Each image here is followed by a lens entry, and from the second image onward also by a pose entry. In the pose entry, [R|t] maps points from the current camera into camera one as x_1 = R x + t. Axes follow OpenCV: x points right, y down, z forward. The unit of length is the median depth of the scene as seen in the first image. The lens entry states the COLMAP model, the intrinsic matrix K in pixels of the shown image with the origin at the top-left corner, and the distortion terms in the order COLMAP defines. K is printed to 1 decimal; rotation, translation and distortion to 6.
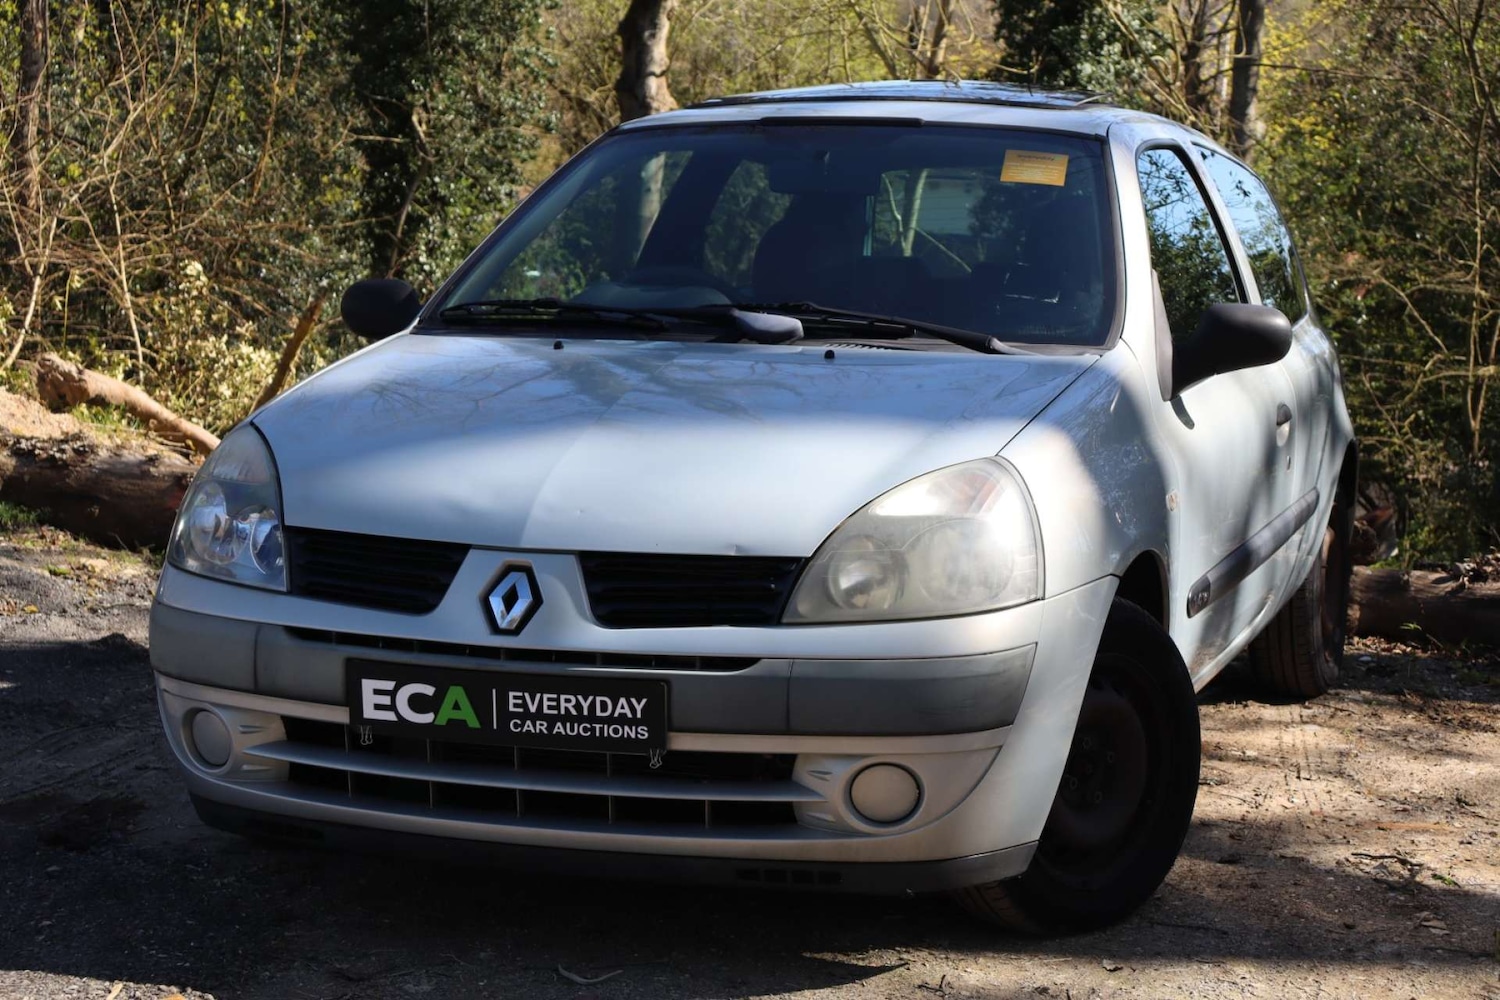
lens RADIAL K [[2953.6, 0, 749.8], [0, 2953.6, 478.4], [0, 0, 1]] dist [0.024469, -0.184640]
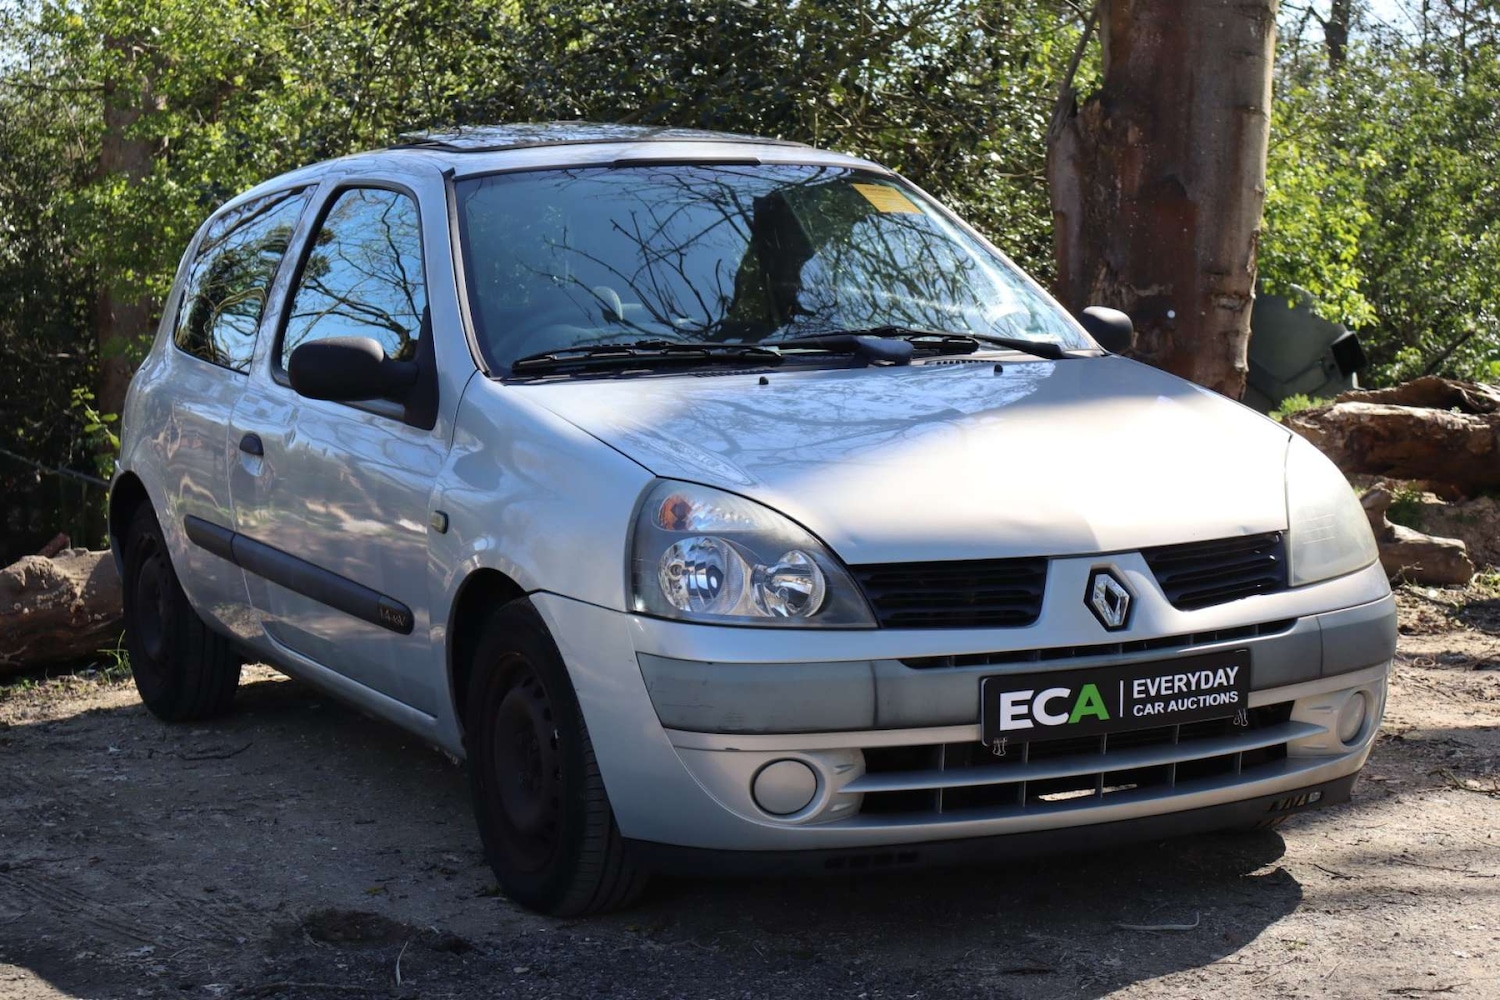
lens RADIAL K [[2933.7, 0, 750.0], [0, 2933.7, 500.0], [0, 0, 1]] dist [0.129014, -1.537968]
pose [[0.689120, -0.102121, 0.717415, -0.951043], [0.102398, 0.993809, 0.043105, -0.056359], [-0.717376, 0.043757, 0.695311, 0.332702]]
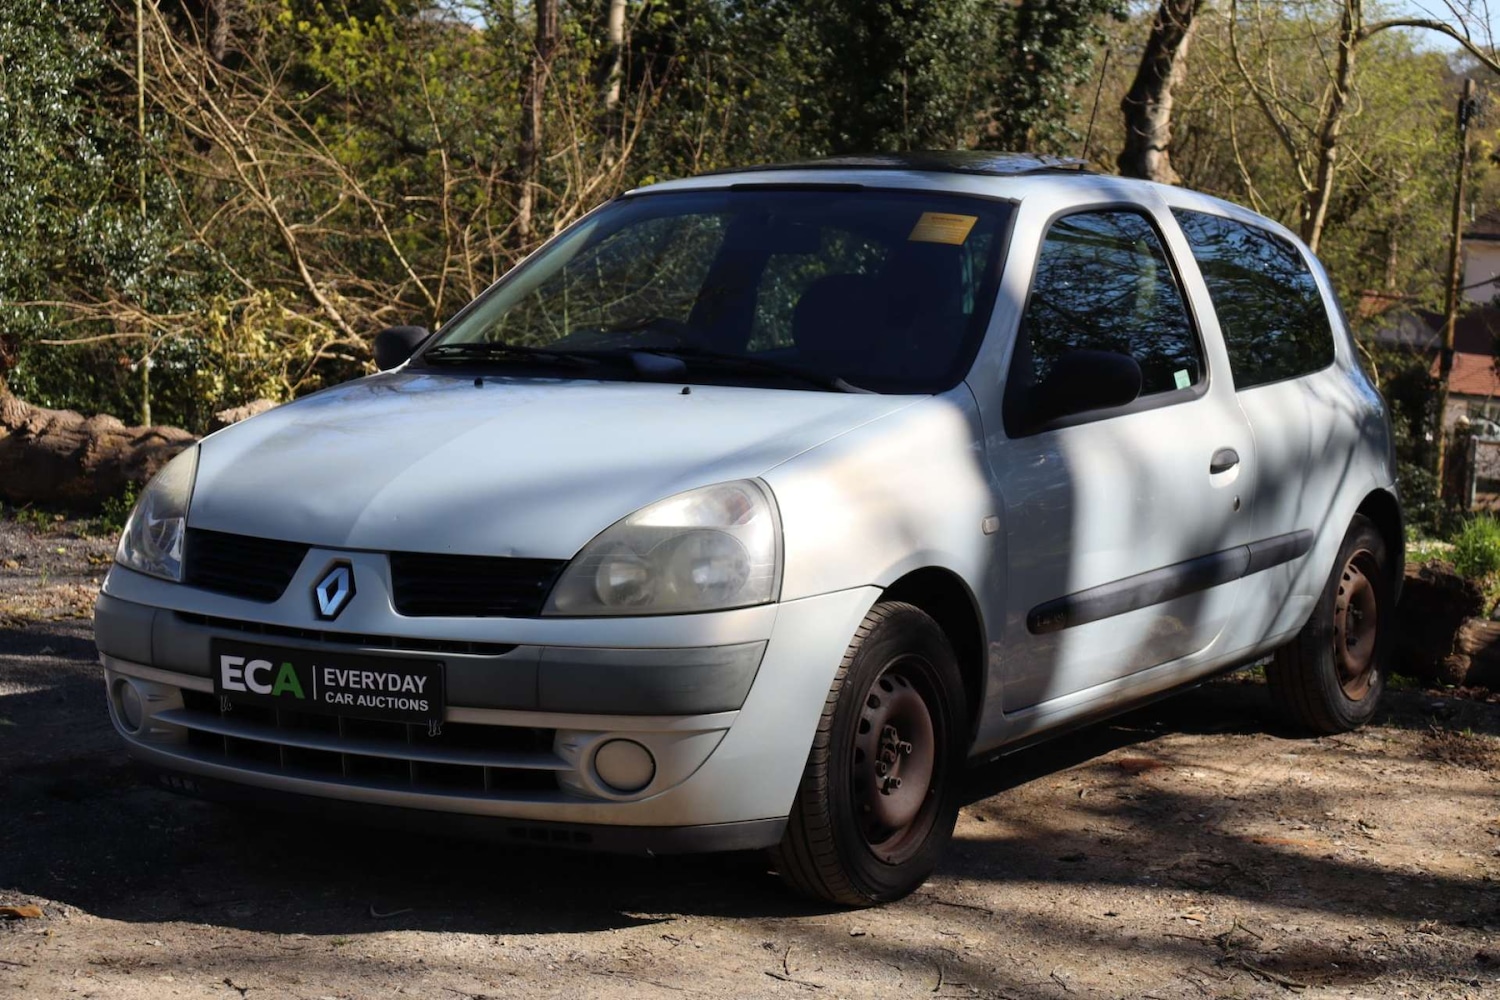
lens RADIAL K [[2953.6, 0, 749.8], [0, 2953.6, 478.4], [0, 0, 1]] dist [0.024469, -0.184640]
pose [[0.978223, 0.017924, -0.206779, 0.323870], [-0.023134, 0.999472, -0.022805, 0.019199], [0.206261, 0.027092, 0.978122, -0.120483]]
